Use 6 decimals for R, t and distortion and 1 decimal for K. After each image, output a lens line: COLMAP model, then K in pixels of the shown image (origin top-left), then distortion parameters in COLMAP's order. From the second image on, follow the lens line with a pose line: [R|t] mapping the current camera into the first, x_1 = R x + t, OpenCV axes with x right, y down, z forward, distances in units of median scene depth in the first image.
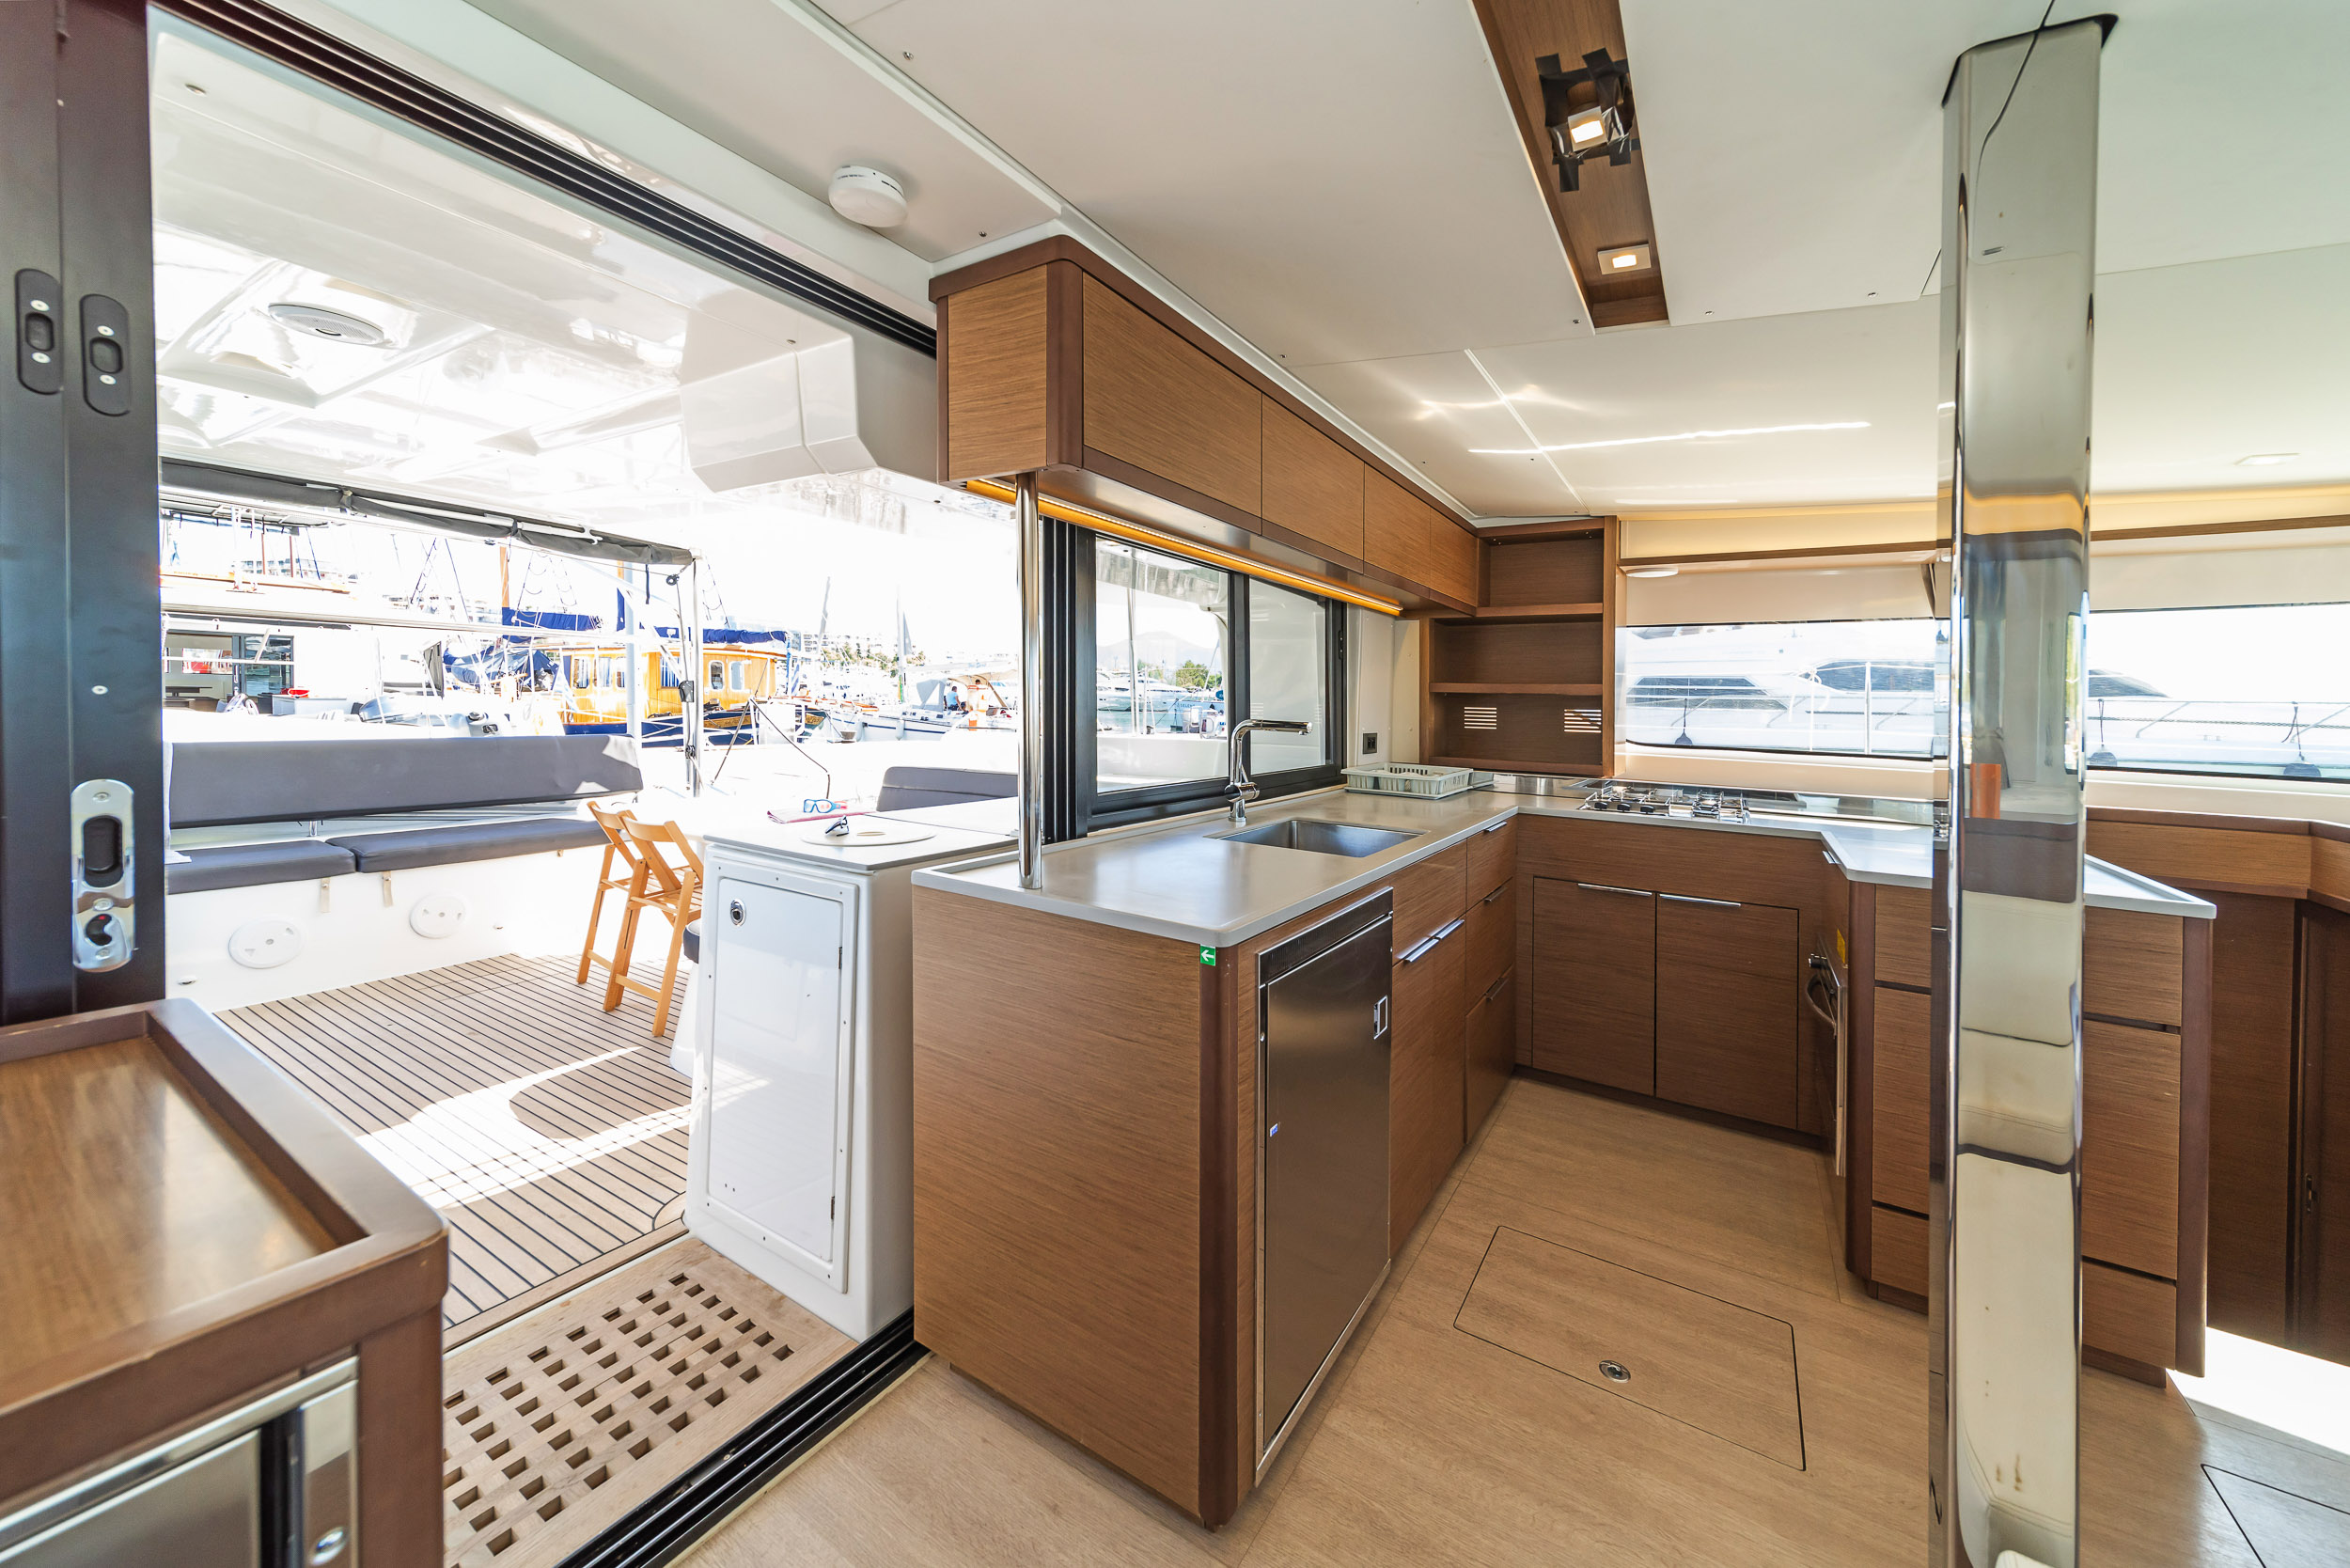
lens RADIAL K [[862.5, 0, 1248.0], [0, 862.5, 776.1], [0, 0, 1]] dist [0.004794, 0.001208]
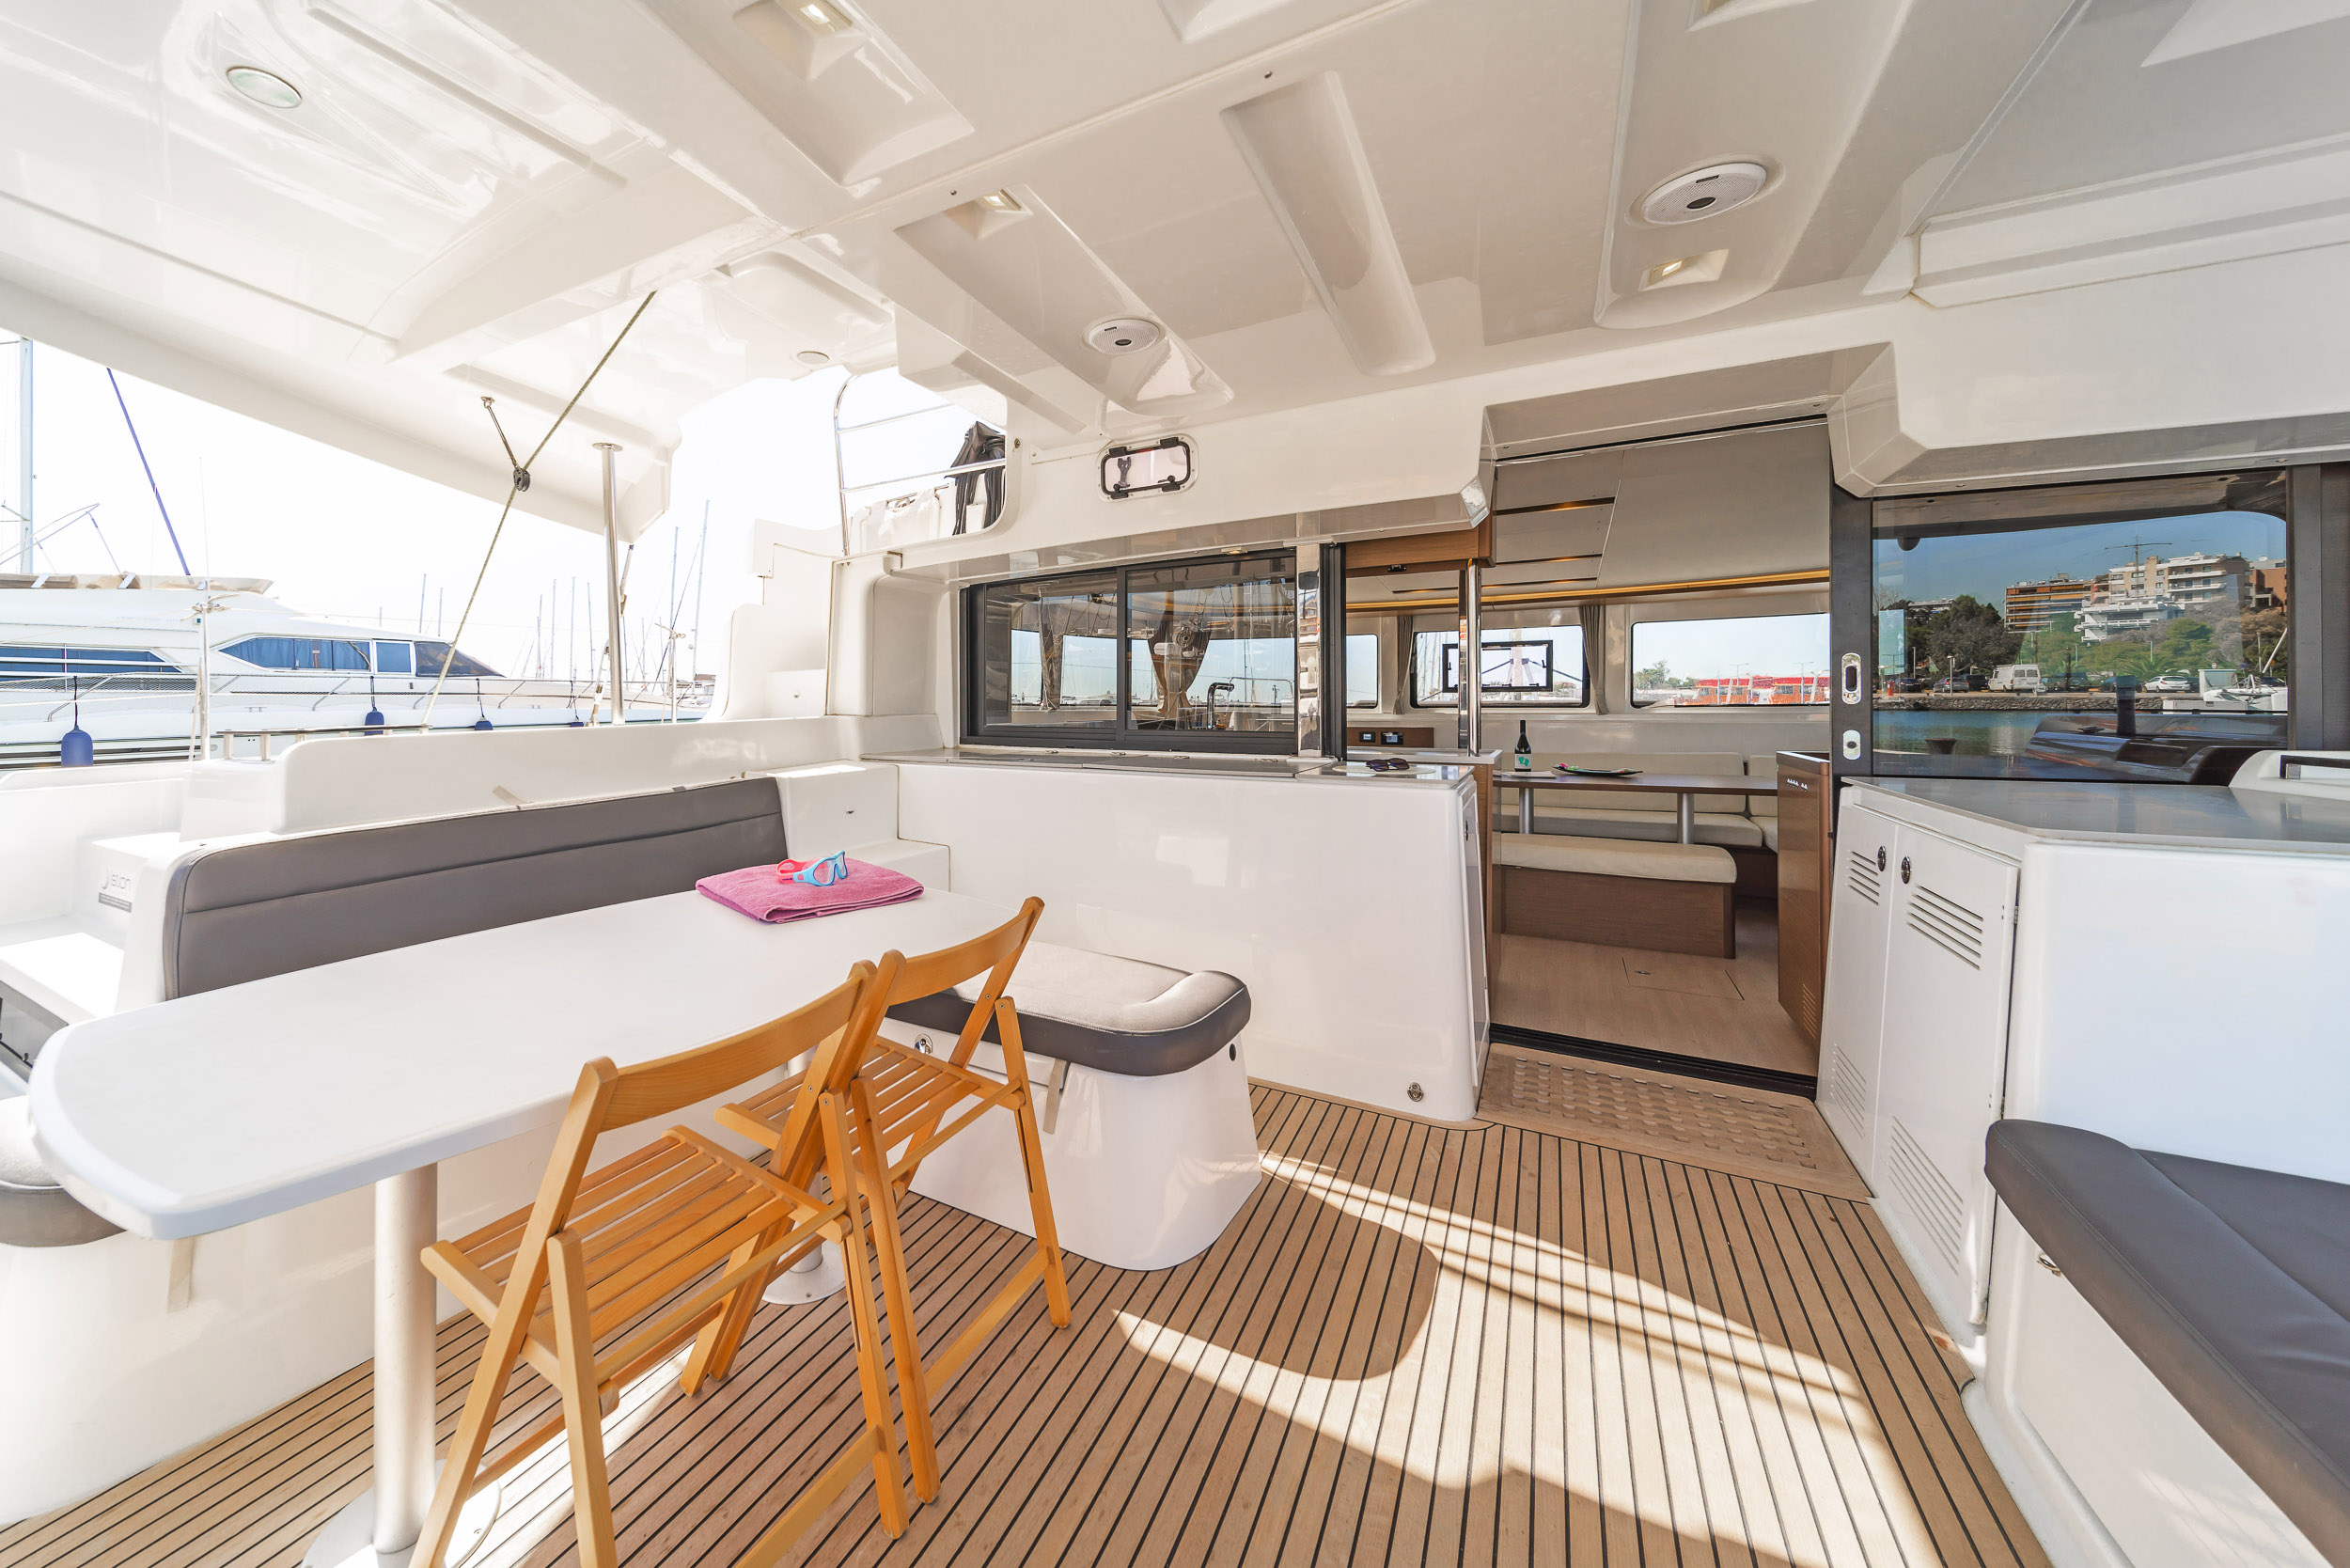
lens RADIAL K [[862.5, 0, 1036.7], [0, 862.5, 710.0], [0, 0, 1]] dist [0.004794, 0.001208]
pose [[0.006292, -0.032176, 0.999462, -1.342939], [0.088943, 0.995539, 0.031490, -0.076858], [-0.996017, 0.088697, 0.009126, 1.145027]]
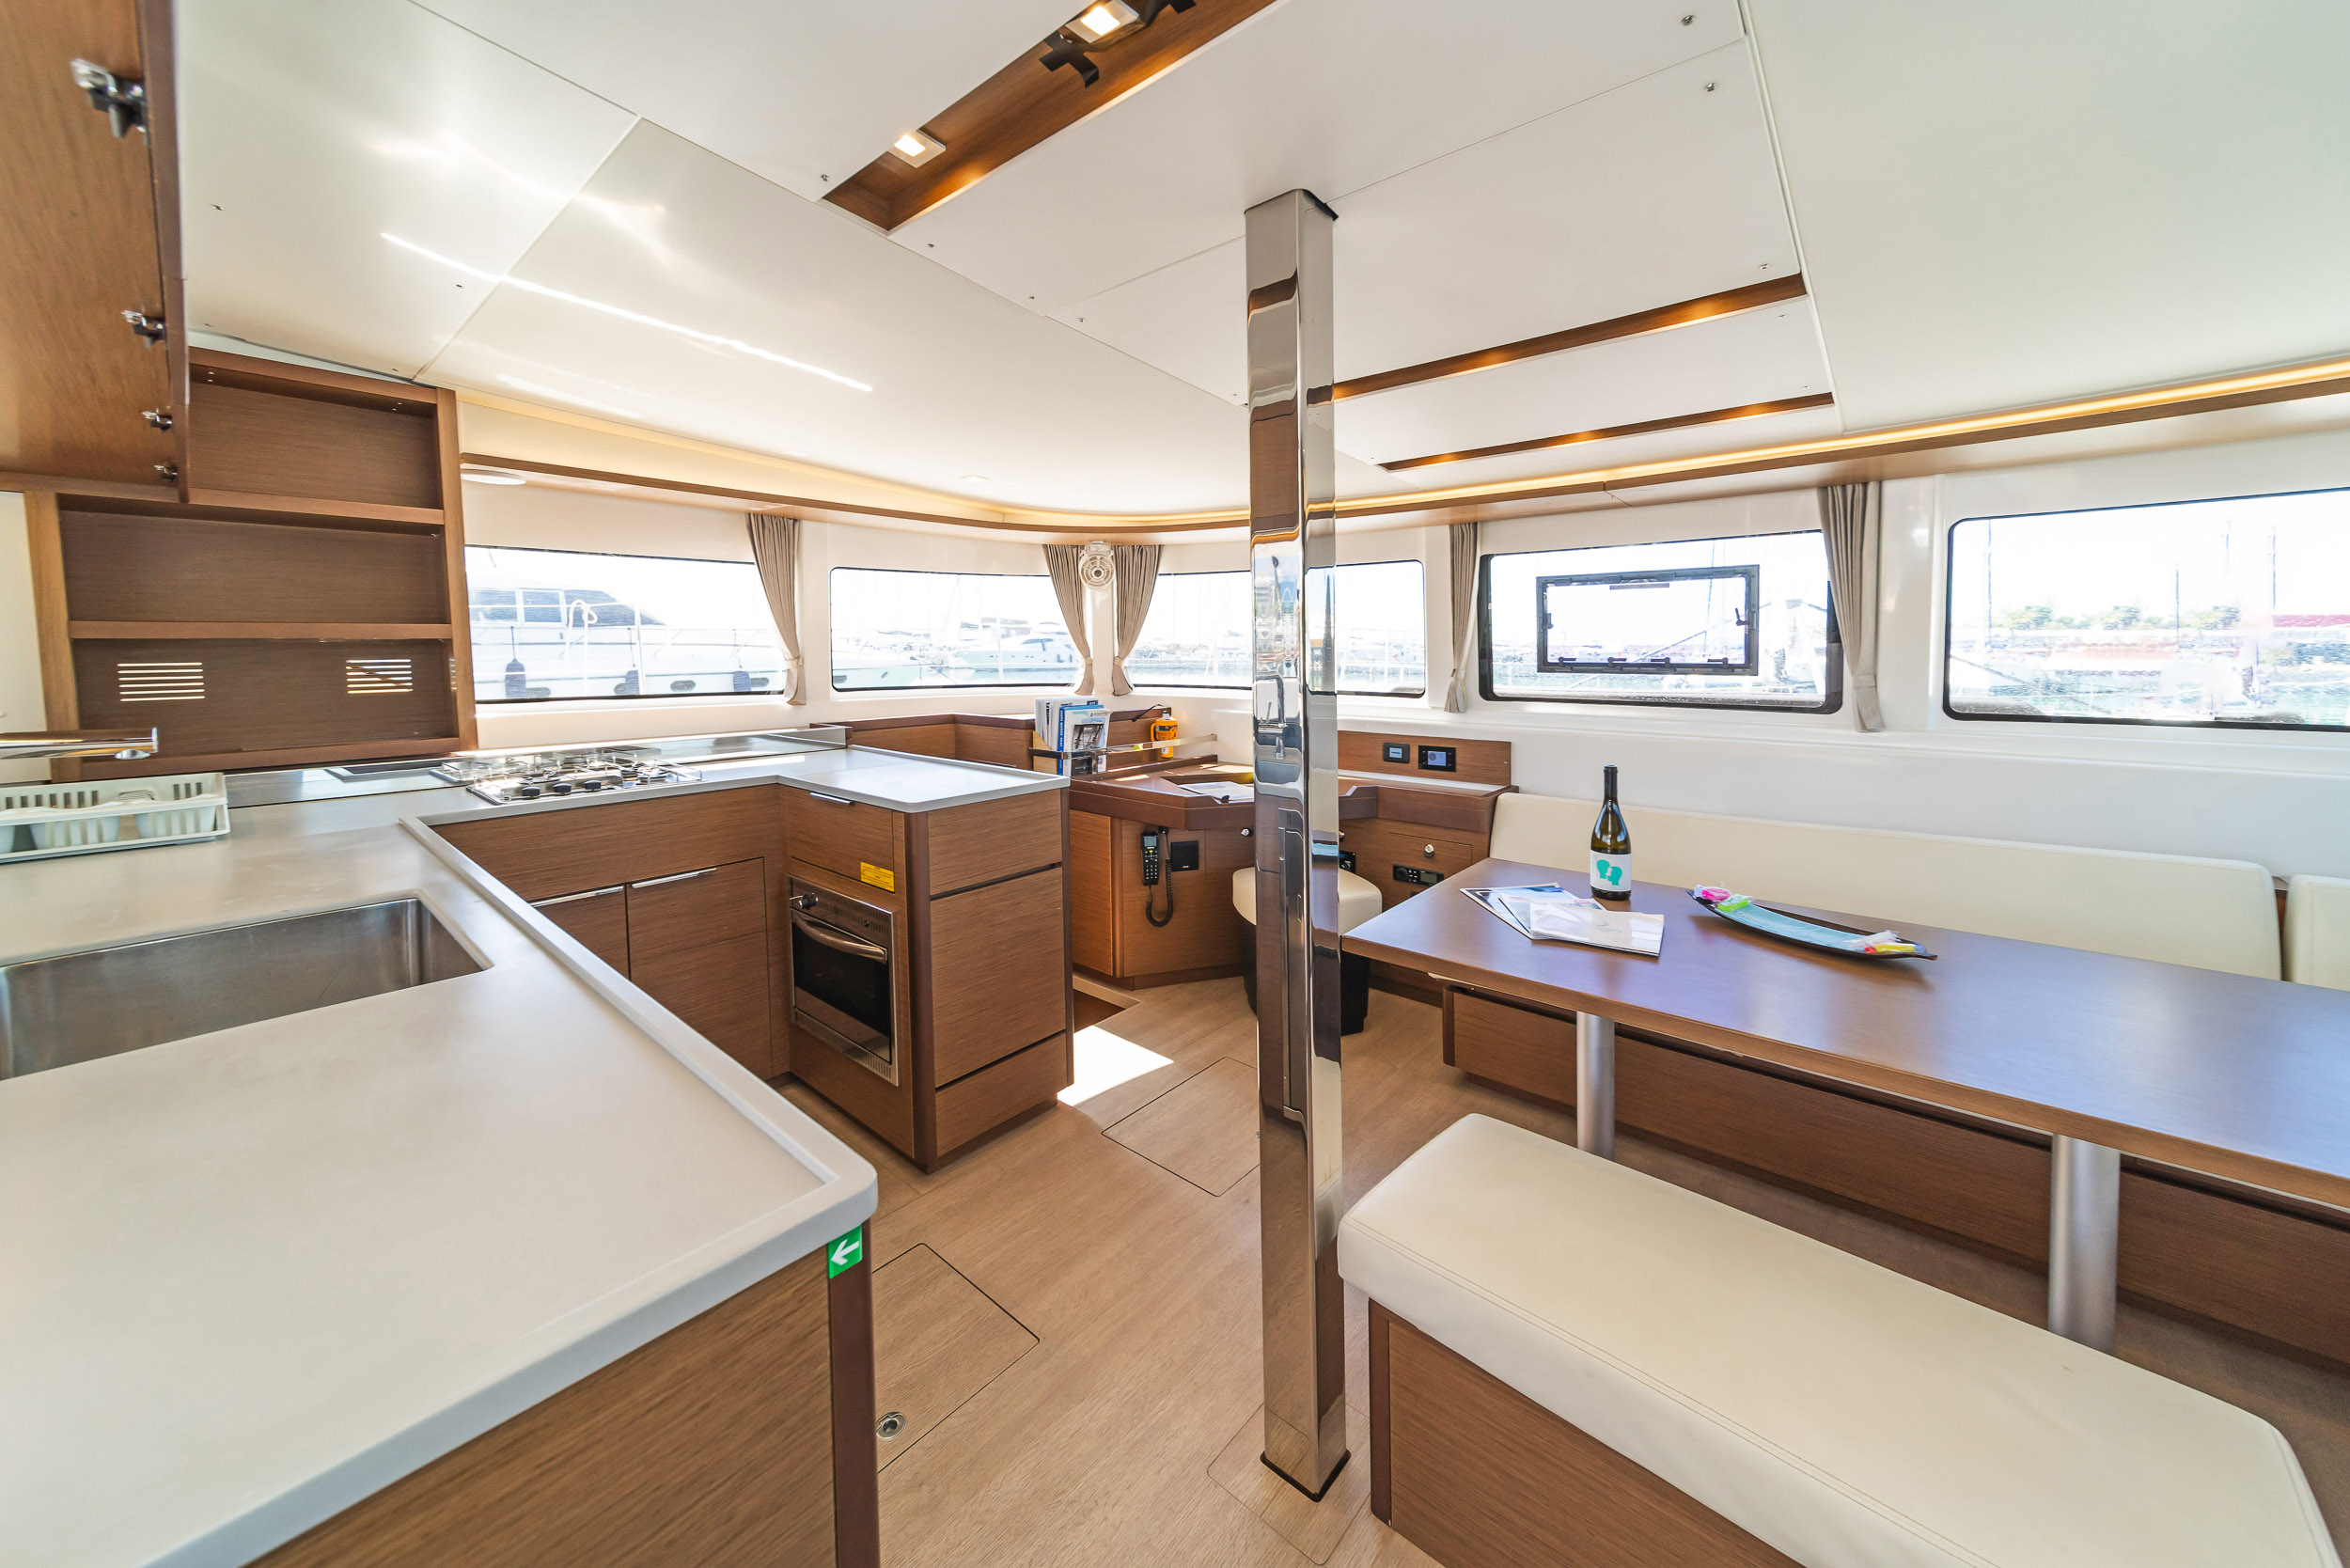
lens RADIAL K [[862.5, 0, 1151.8], [0, 862.5, 679.3], [0, 0, 1]] dist [0.004794, 0.001208]
pose [[0.176219, -0.059138, 0.982573, -0.189493], [0.089387, 0.995031, 0.043857, -0.041102], [-0.980284, 0.080101, 0.180629, 0.312699]]
